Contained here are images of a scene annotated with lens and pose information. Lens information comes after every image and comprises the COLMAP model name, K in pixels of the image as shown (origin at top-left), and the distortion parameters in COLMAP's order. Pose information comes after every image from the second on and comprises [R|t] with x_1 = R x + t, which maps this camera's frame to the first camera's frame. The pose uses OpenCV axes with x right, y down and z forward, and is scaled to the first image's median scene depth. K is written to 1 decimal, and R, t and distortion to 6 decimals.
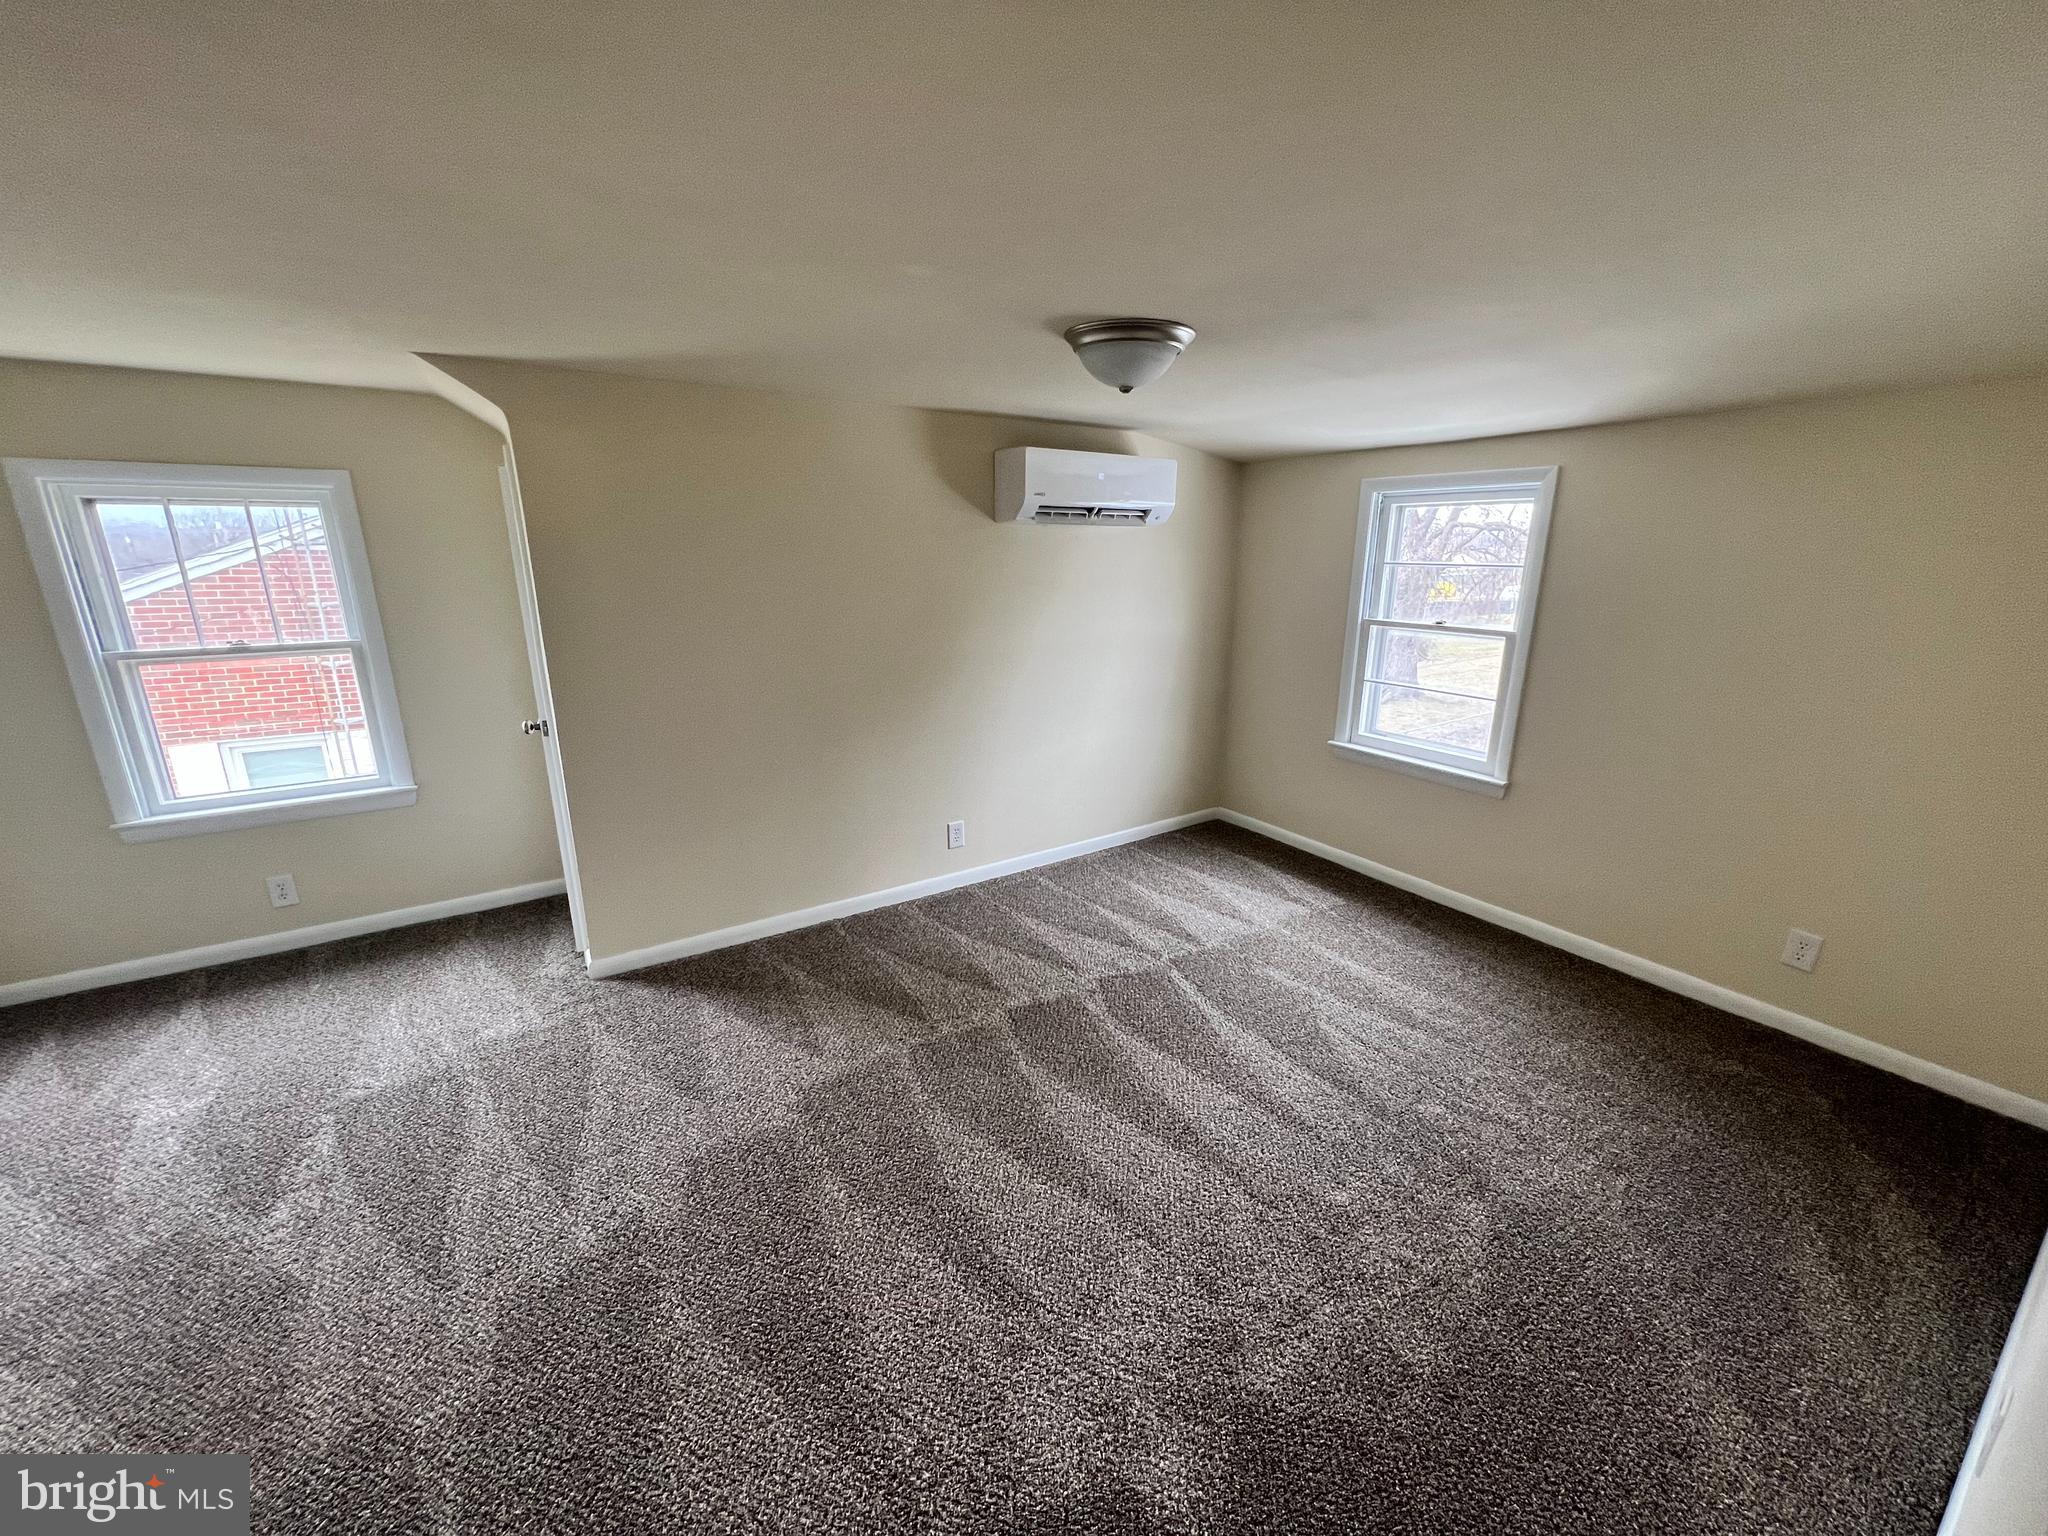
lens RADIAL K [[812.1, 0, 1026.2], [0, 812.1, 768.3], [0, 0, 1]] dist [-0.003200, -0.000323]
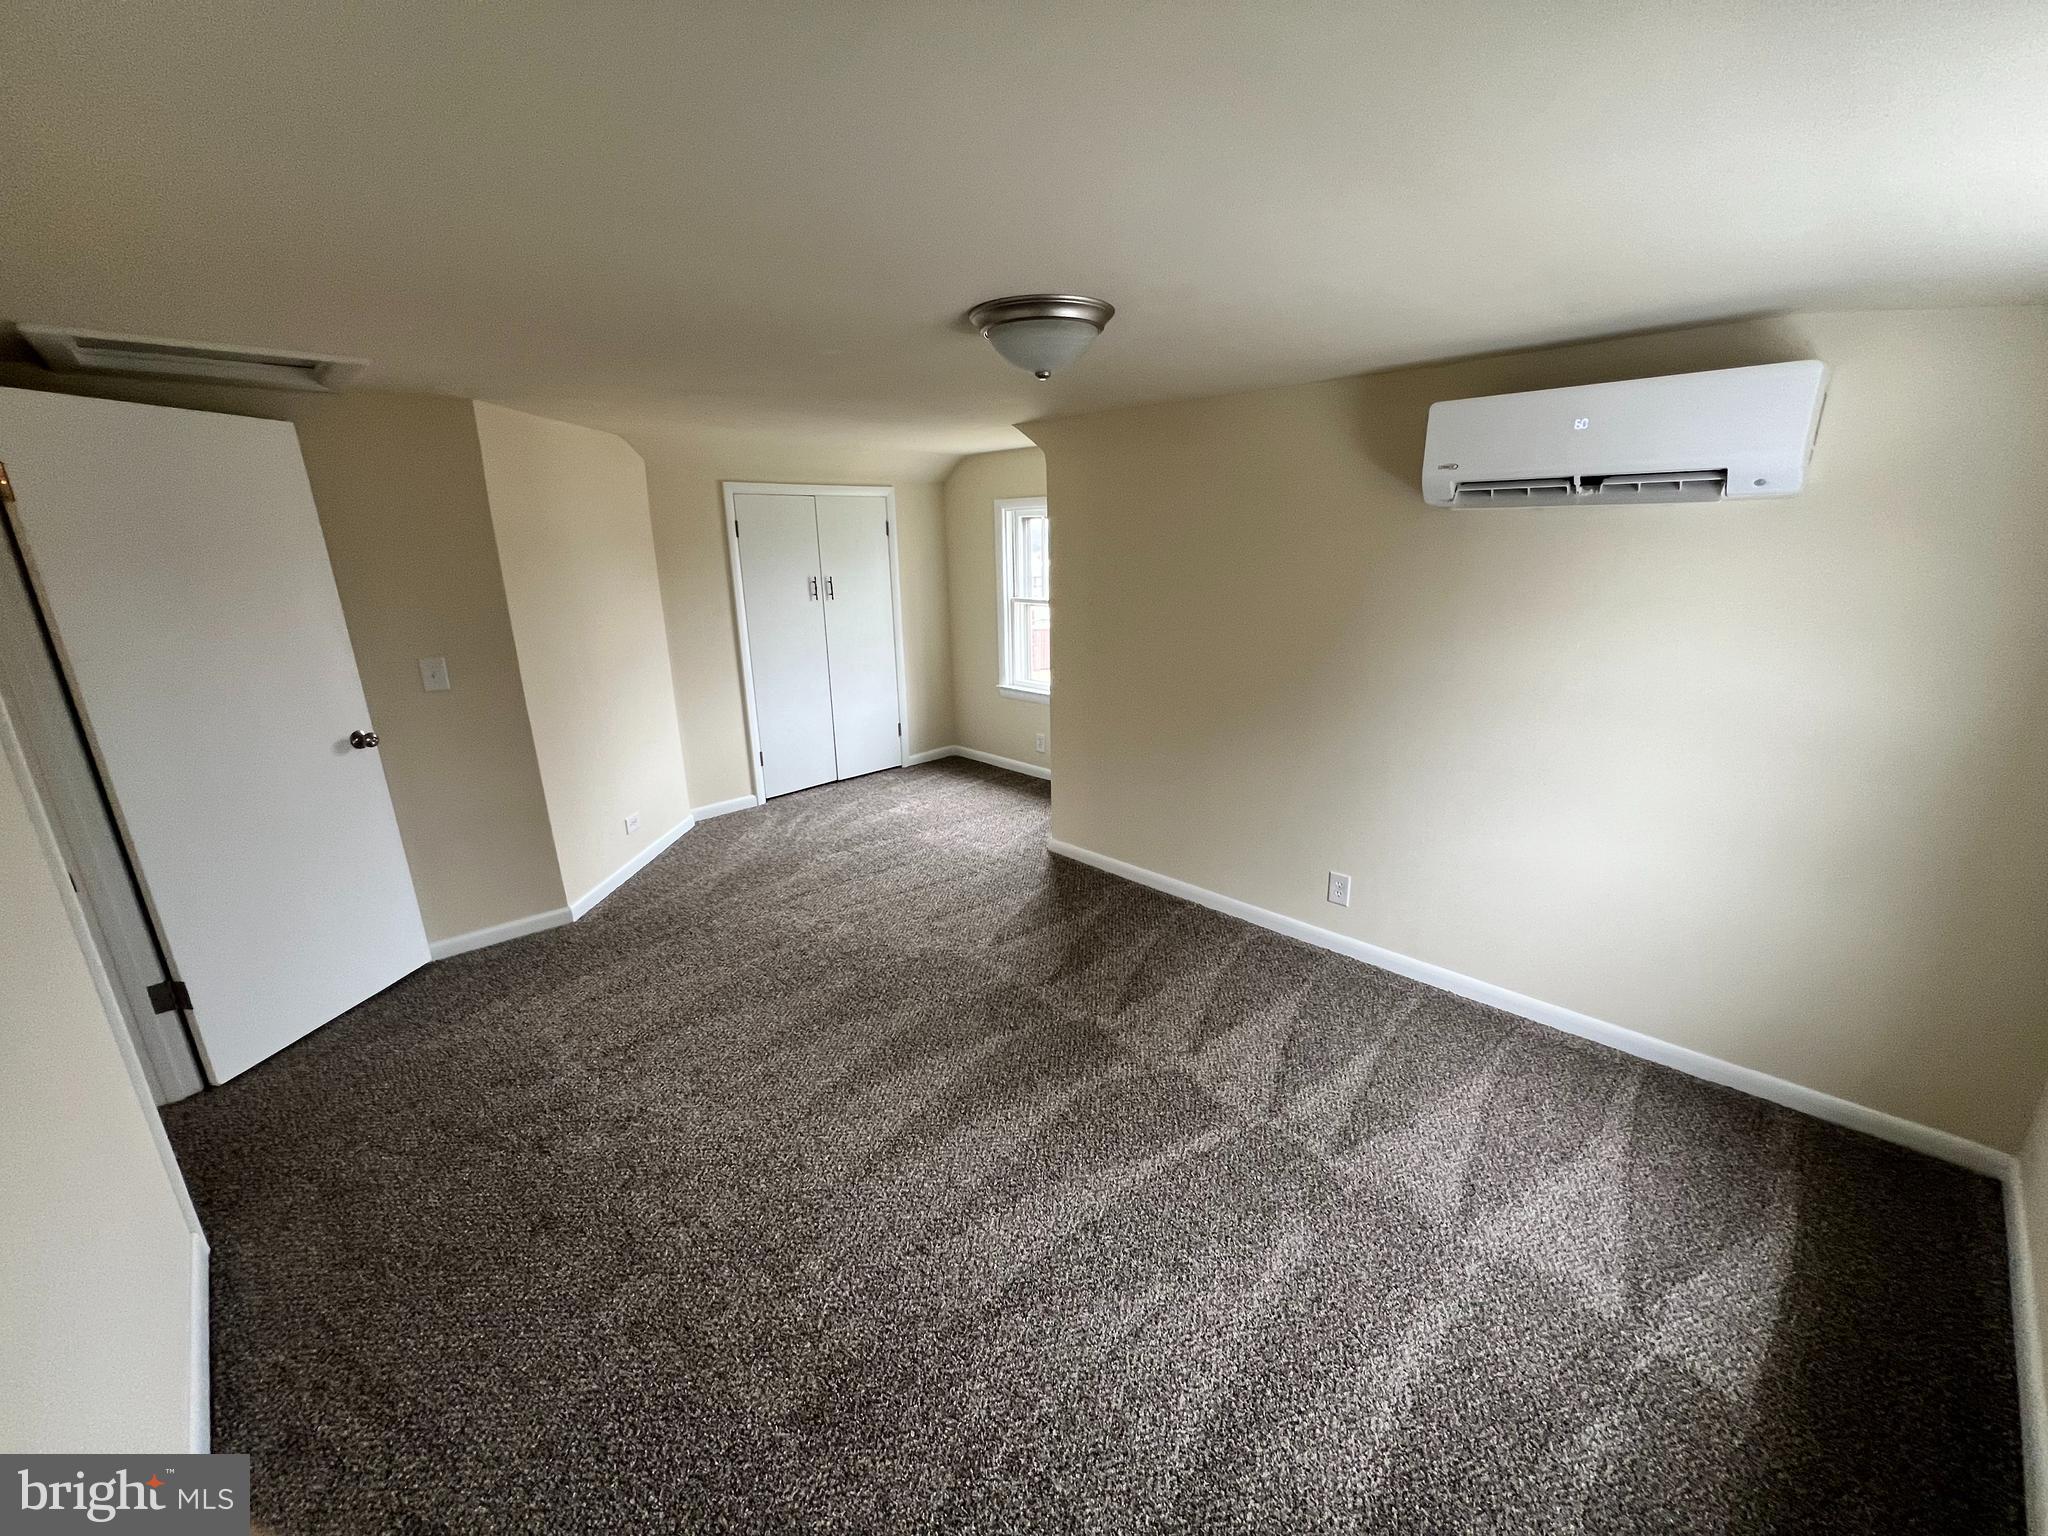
lens RADIAL K [[812.1, 0, 1028.9], [0, 812.1, 767.4], [0, 0, 1]] dist [-0.003200, -0.000323]
pose [[0.194558, 0.263170, -0.944928, 0.720810], [-0.241002, 0.946632, 0.214023, -0.163031], [0.950823, 0.186090, 0.247599, 0.560660]]
